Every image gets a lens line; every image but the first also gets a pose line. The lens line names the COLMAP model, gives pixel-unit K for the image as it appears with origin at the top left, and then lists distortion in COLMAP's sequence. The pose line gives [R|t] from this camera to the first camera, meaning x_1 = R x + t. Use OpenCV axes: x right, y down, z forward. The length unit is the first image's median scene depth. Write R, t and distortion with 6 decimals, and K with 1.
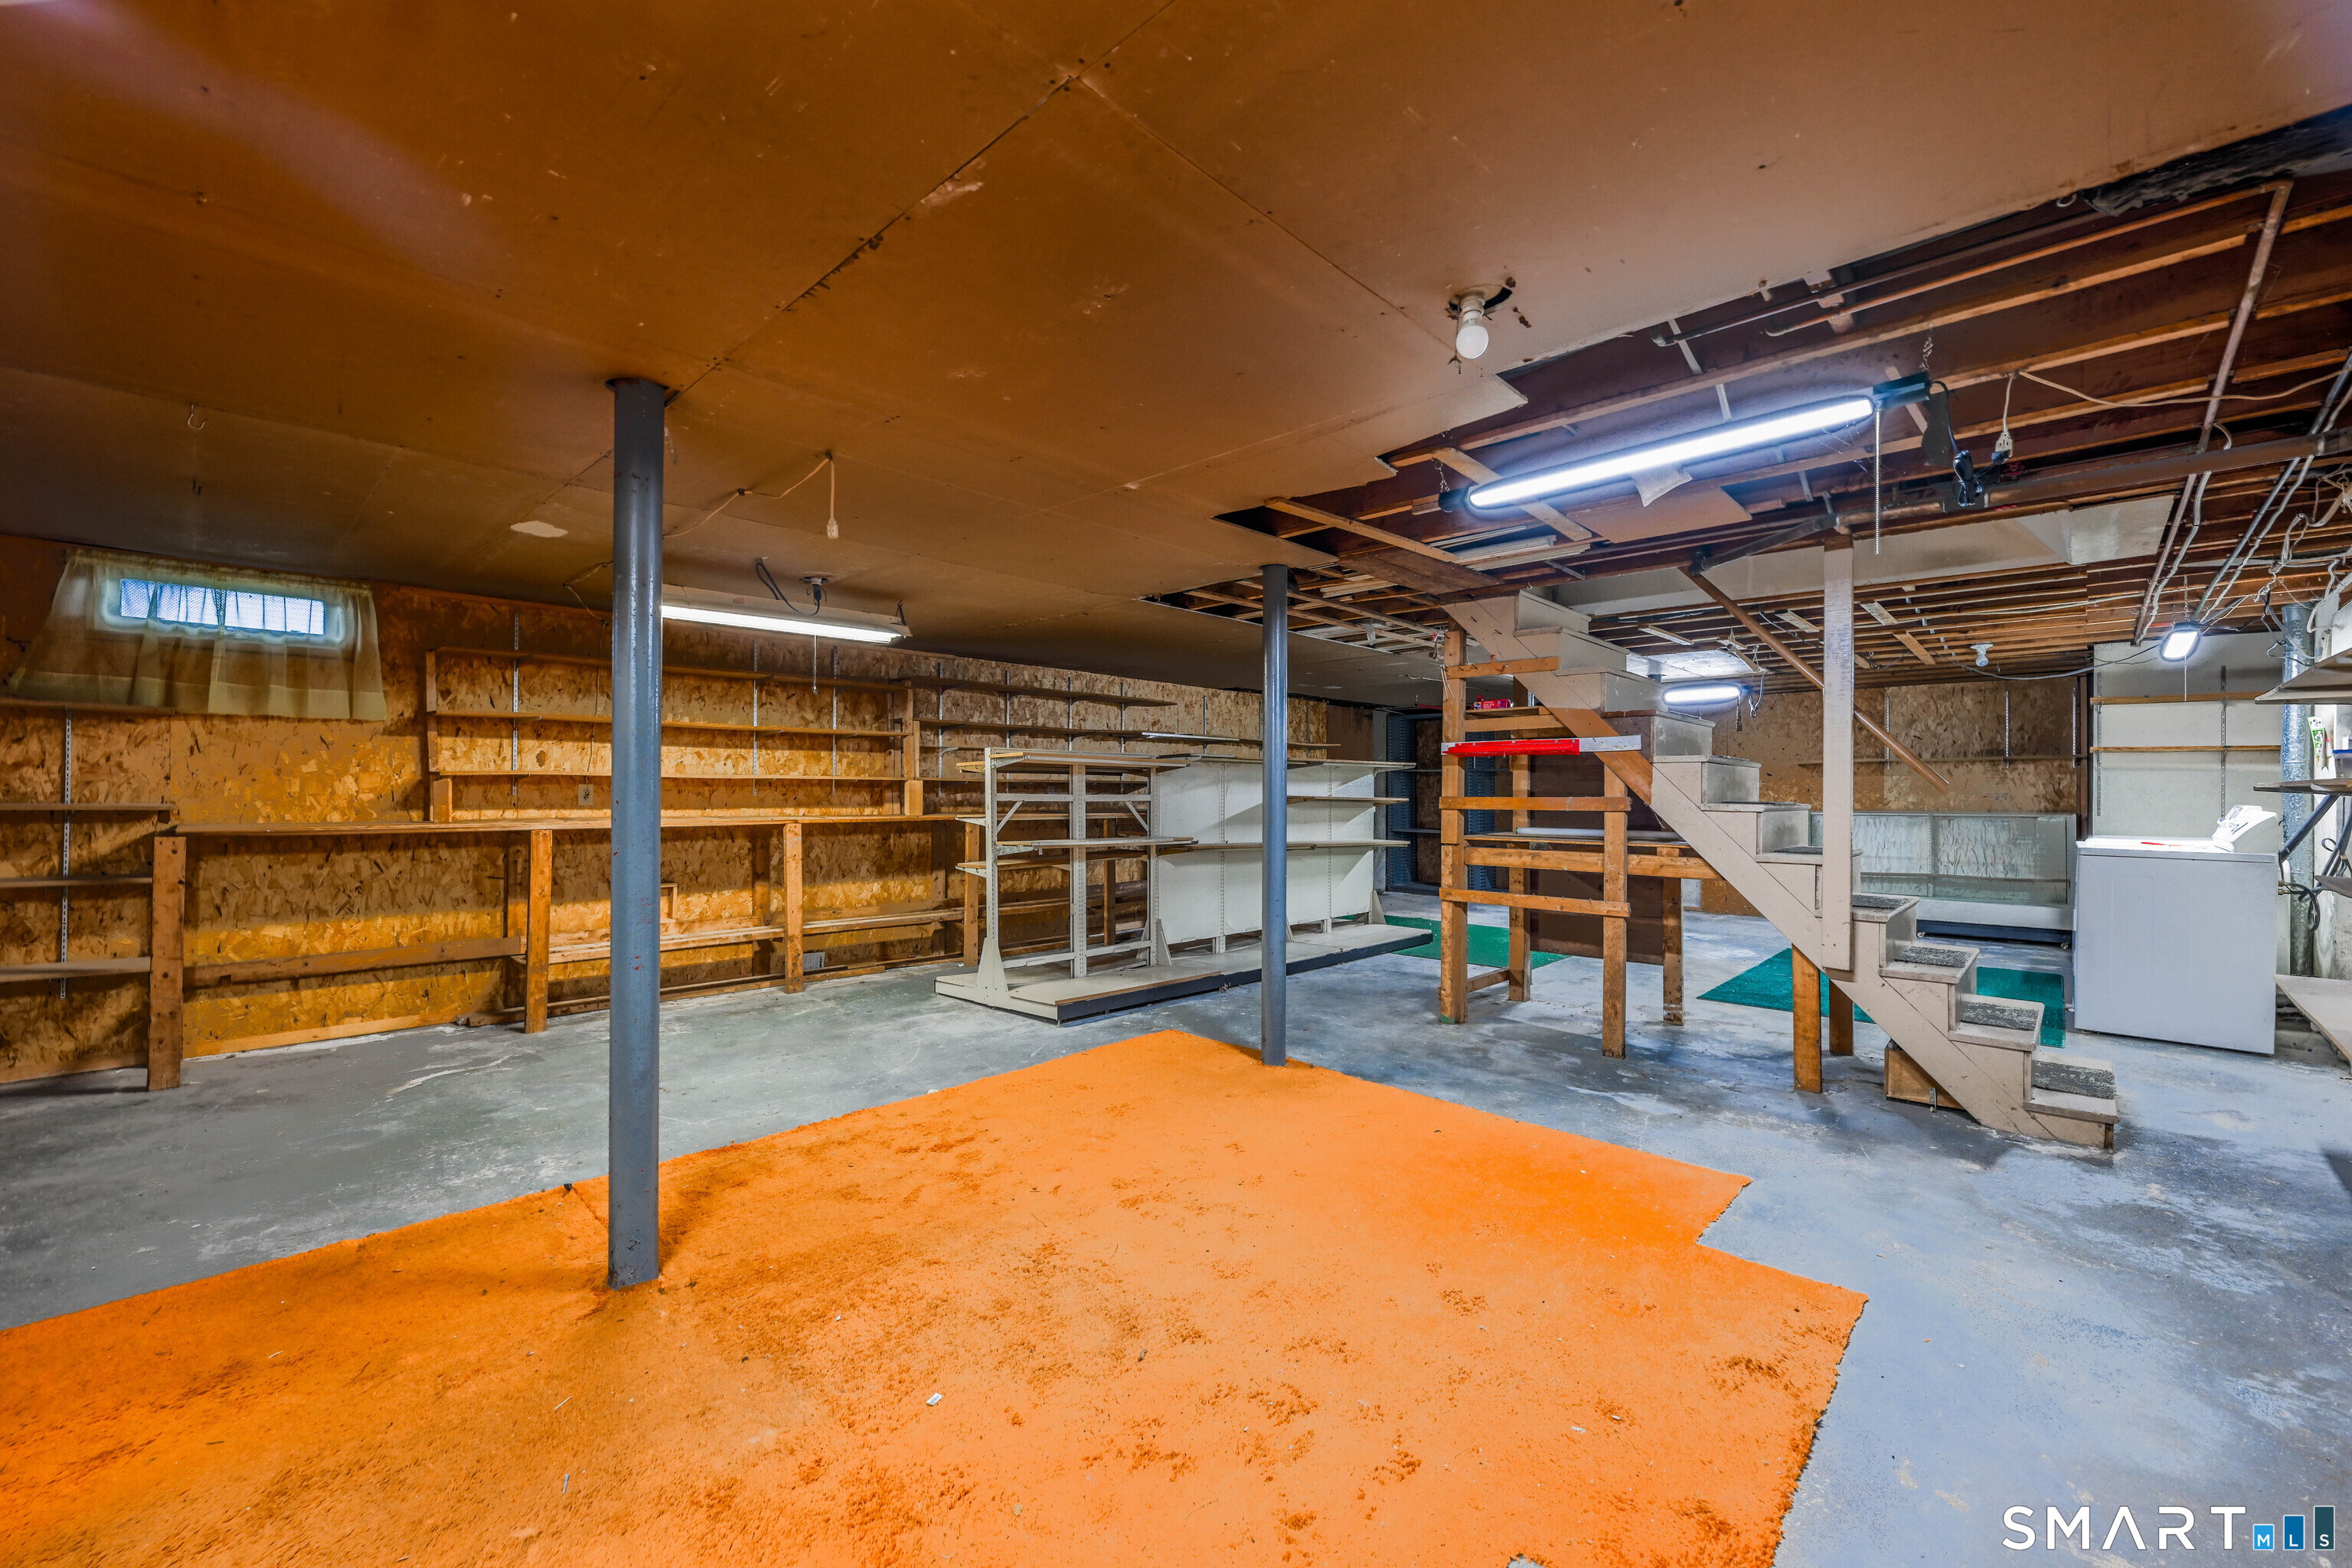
lens RADIAL K [[951.6, 0, 1173.3], [0, 951.6, 794.3], [0, 0, 1]] dist [-0.011321, -0.000002]
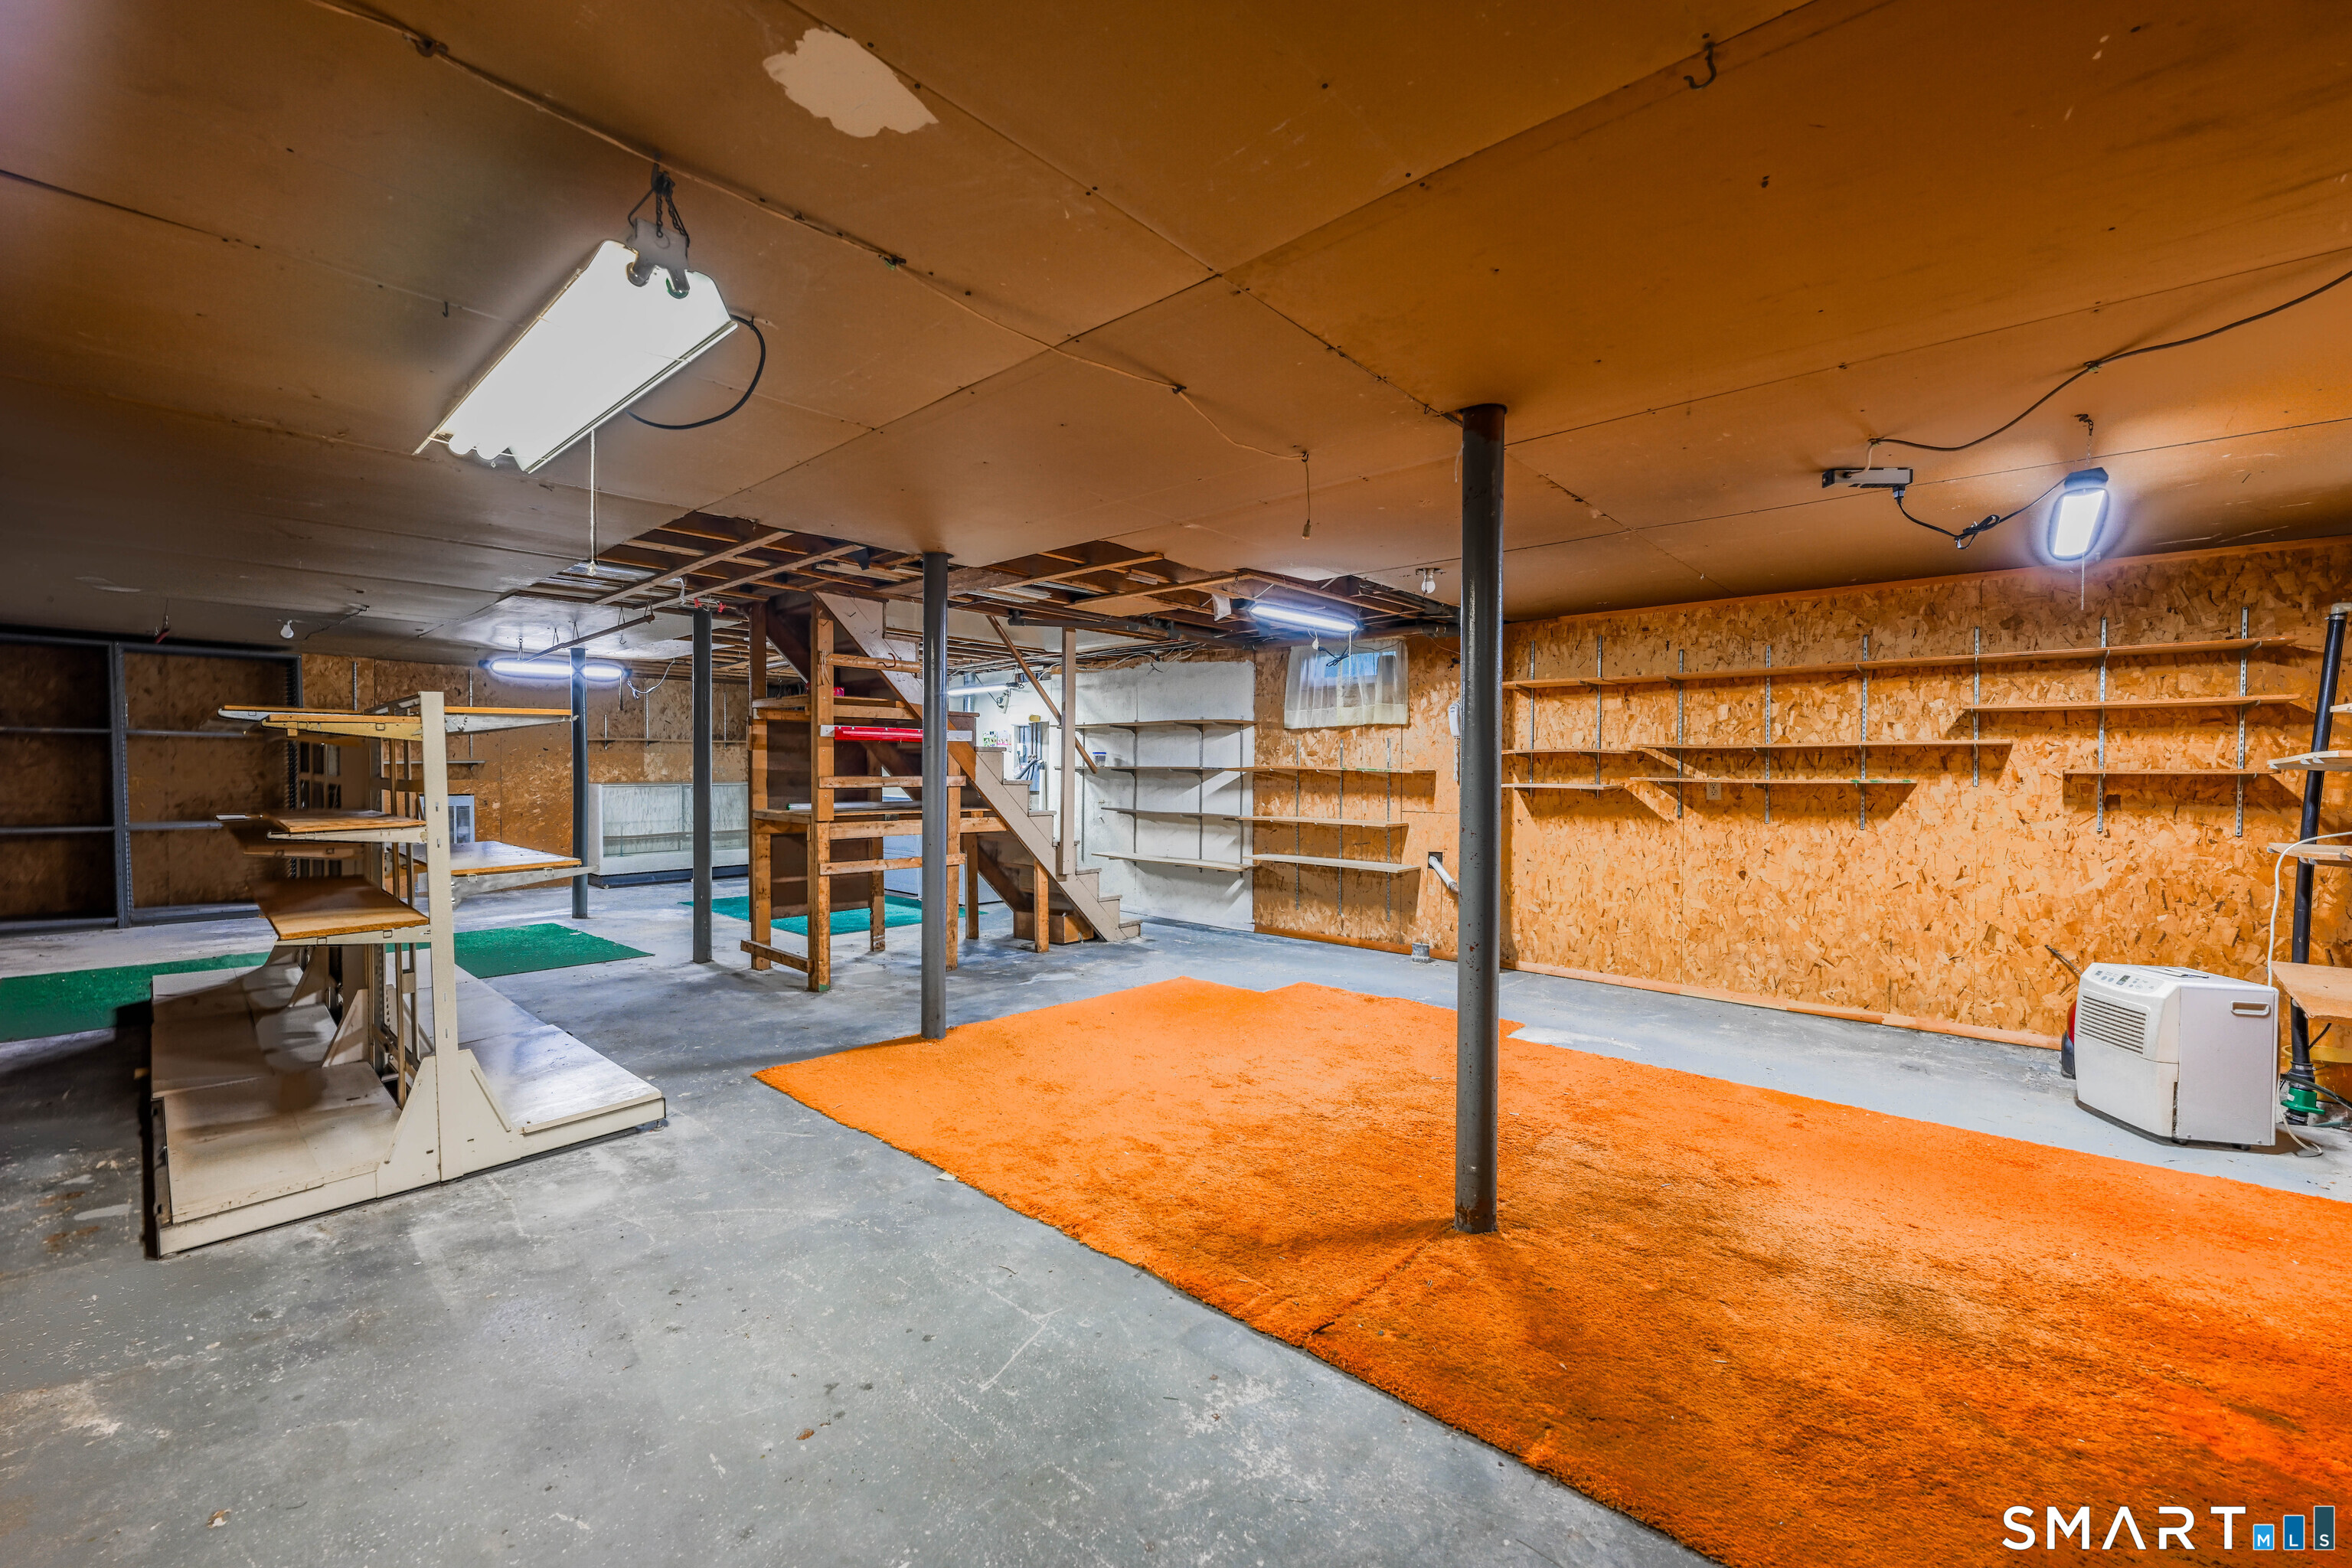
lens RADIAL K [[951.6, 0, 1173.3], [0, 951.6, 794.3], [0, 0, 1]] dist [-0.011321, -0.000002]
pose [[-0.034234, -0.030855, 0.998937, -0.944851], [-0.003901, 0.999520, 0.030740, -0.014072], [-0.999406, -0.002845, -0.034337, 0.795790]]
